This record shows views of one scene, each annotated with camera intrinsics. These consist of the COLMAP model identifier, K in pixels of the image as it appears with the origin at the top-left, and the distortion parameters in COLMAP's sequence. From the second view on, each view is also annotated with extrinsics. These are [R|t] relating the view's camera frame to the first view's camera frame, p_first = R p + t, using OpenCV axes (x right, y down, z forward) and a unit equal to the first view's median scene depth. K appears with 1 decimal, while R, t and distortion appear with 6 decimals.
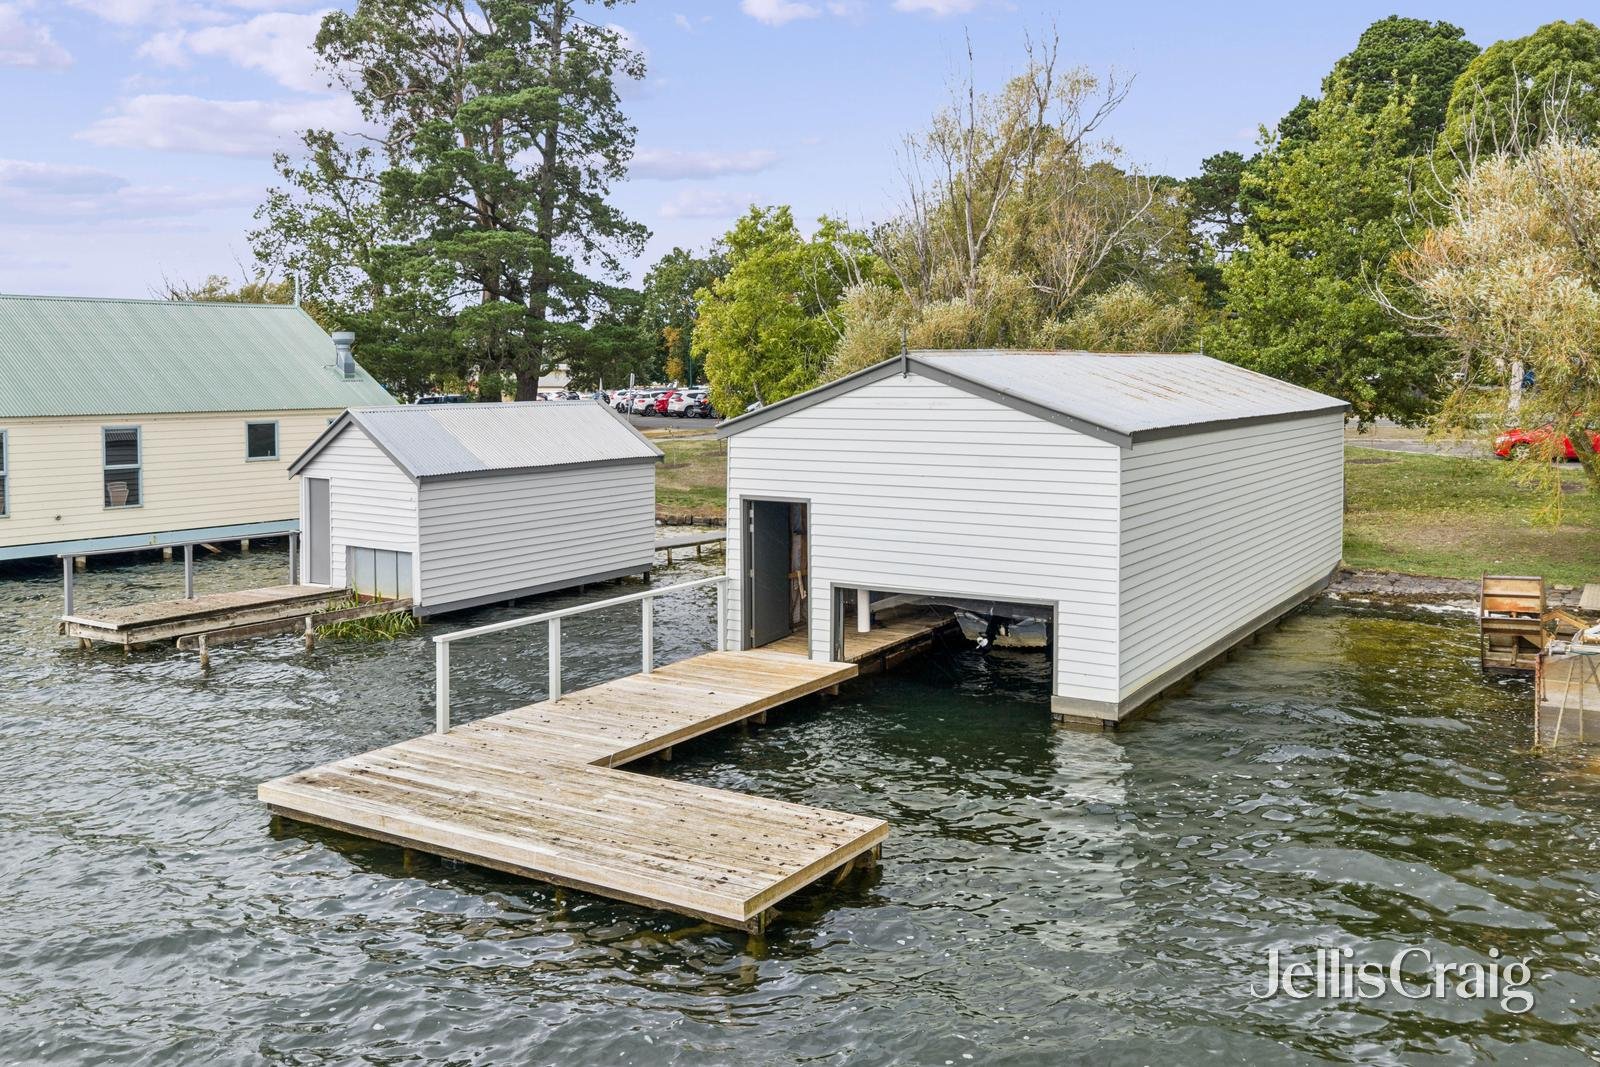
lens RADIAL K [[1358.8, 0, 822.2], [0, 1358.8, 457.2], [0, 0, 1]] dist [0.016605, -0.066694]
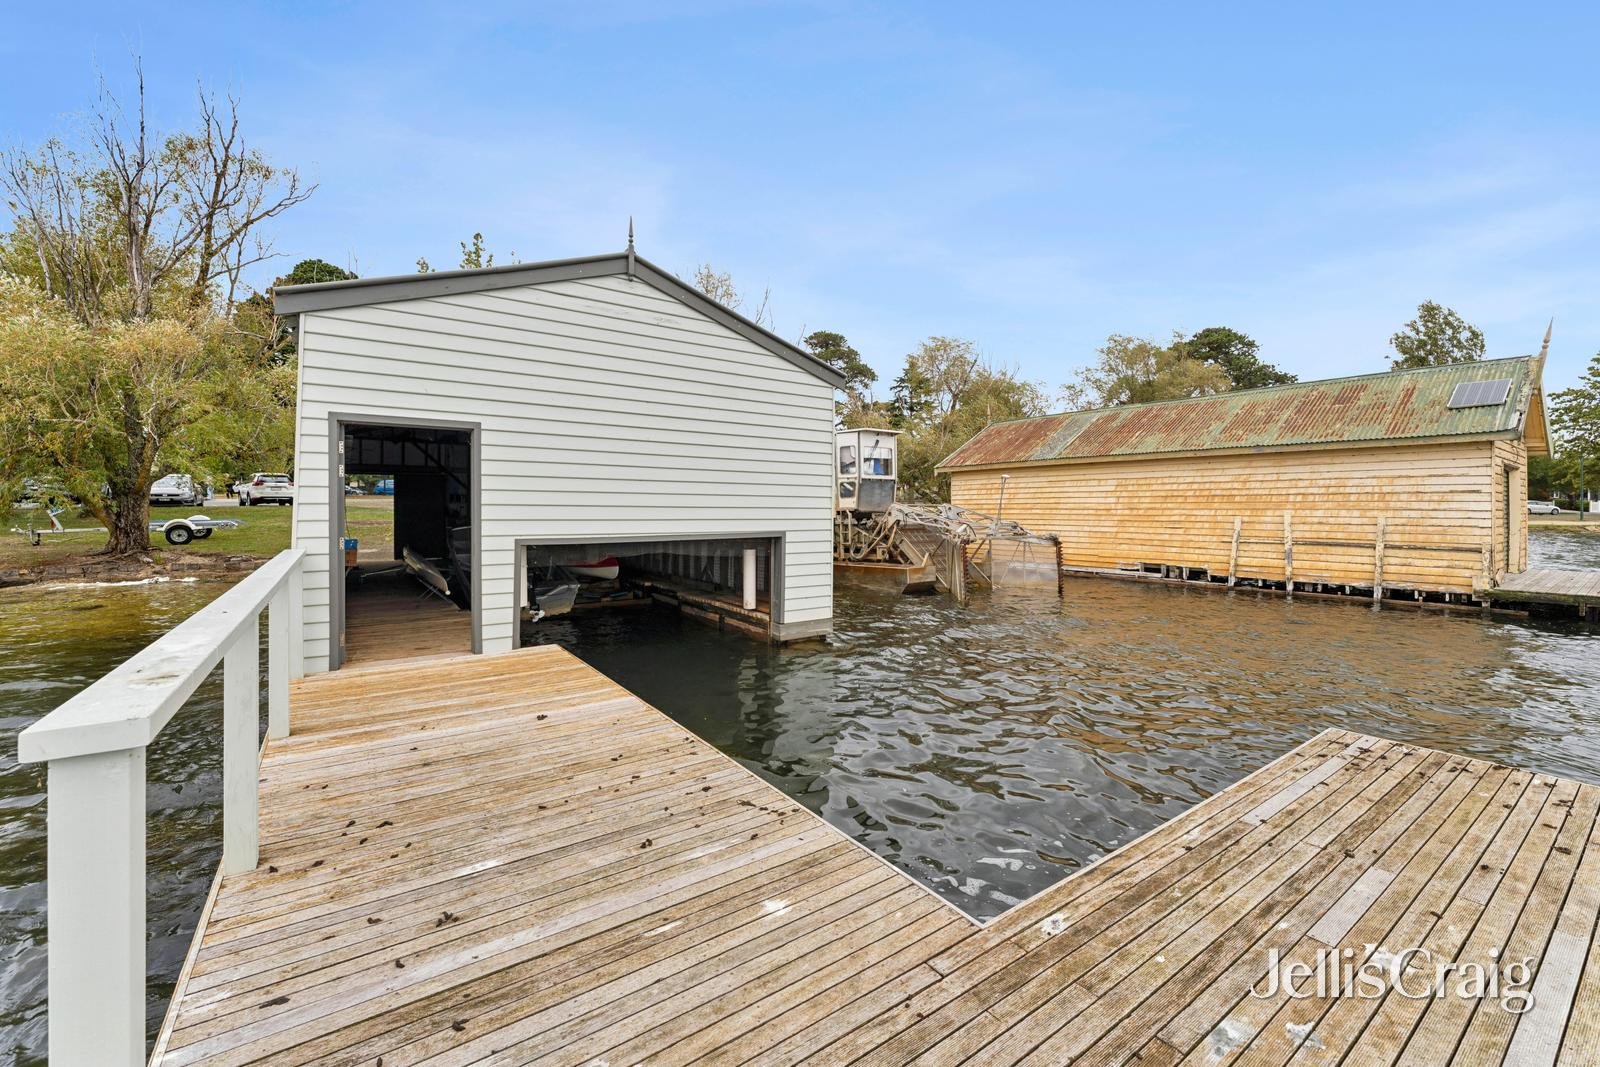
lens RADIAL K [[656.5, 0, 791.4], [0, 656.5, 506.3], [0, 0, 1]] dist [-0.000302, -0.000034]
pose [[0.401887, 0.008220, 0.915652, -0.186935], [0.052758, 0.998091, -0.032115, 0.068179], [-0.914168, 0.061215, 0.400686, 0.528813]]
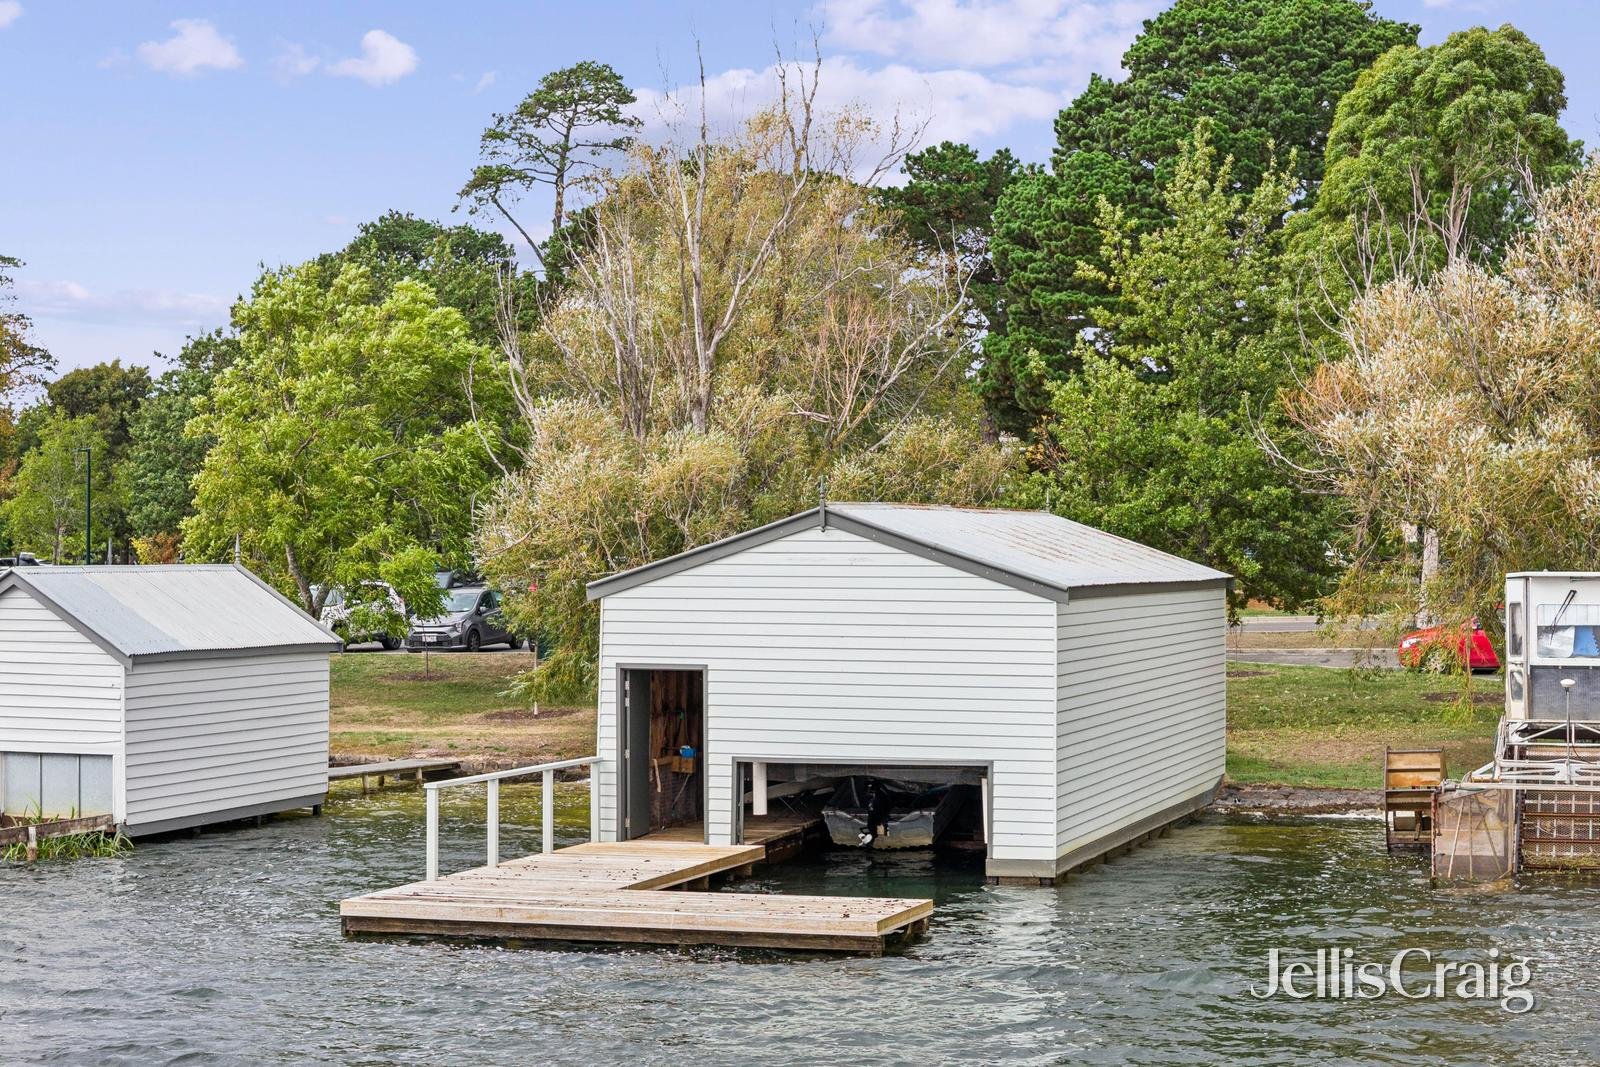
lens RADIAL K [[3261.7, 0, 800.0], [0, 3261.7, 533.5], [0, 0, 1]] dist [-0.234816, 0.284227]
pose [[0.962926, 0.011637, 0.269516, -0.391666], [0.006670, 0.997737, -0.066910, 0.065034], [-0.269685, 0.066227, 0.960669, -0.807004]]
